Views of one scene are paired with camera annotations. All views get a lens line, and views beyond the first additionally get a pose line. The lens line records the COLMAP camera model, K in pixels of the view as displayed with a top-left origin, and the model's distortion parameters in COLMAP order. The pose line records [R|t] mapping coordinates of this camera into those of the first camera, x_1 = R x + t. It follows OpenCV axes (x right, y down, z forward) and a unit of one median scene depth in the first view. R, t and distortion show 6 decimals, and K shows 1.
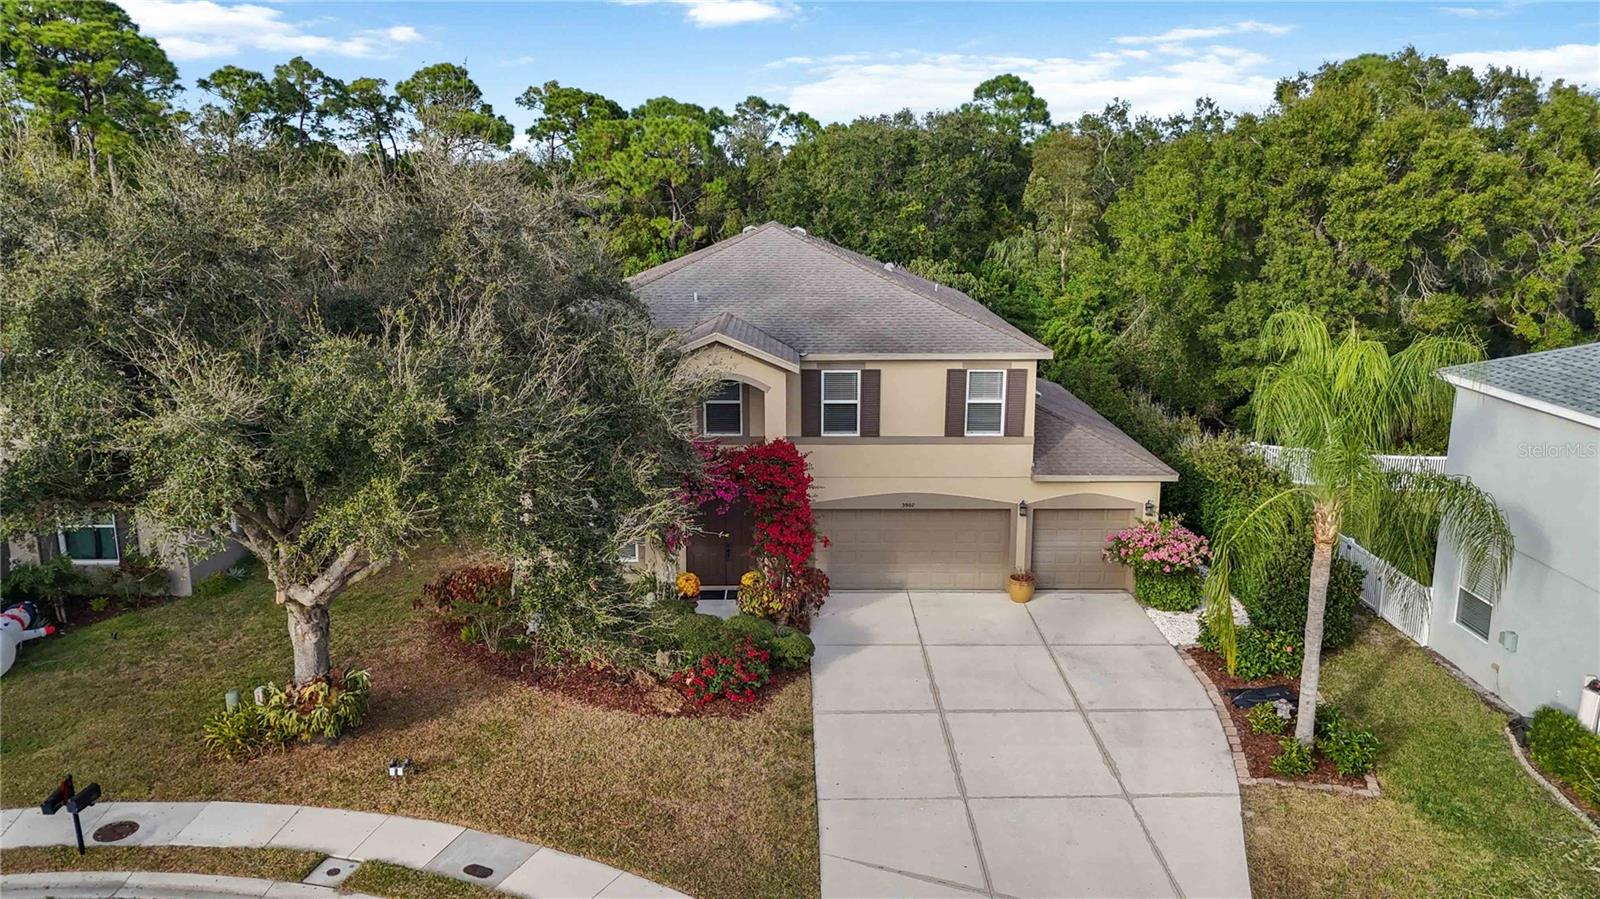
lens RADIAL K [[1185.0, 0, 798.6], [0, 1185.0, 455.6], [0, 0, 1]] dist [0.054904, -0.045611]
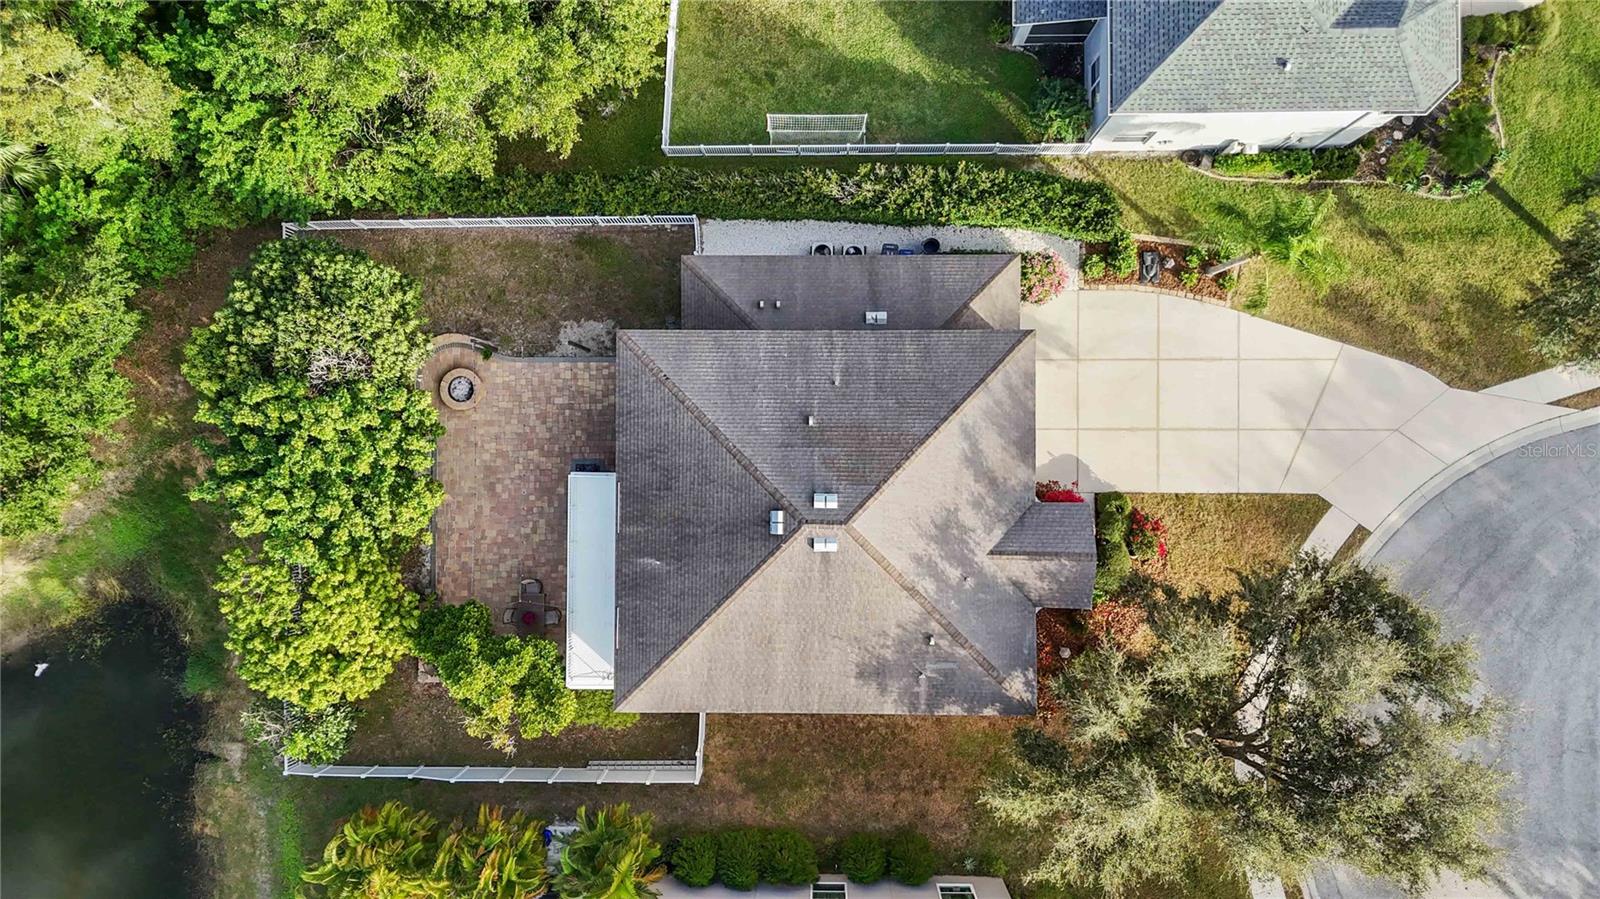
lens RADIAL K [[1185.0, 0, 794.8], [0, 1185.0, 452.9], [0, 0, 1]] dist [0.054904, -0.045611]
pose [[0.014851, -0.999754, 0.016479, 0.032365], [0.243960, 0.019606, 0.969587, -1.611327], [-0.969672, -0.010379, 0.244191, 0.947711]]
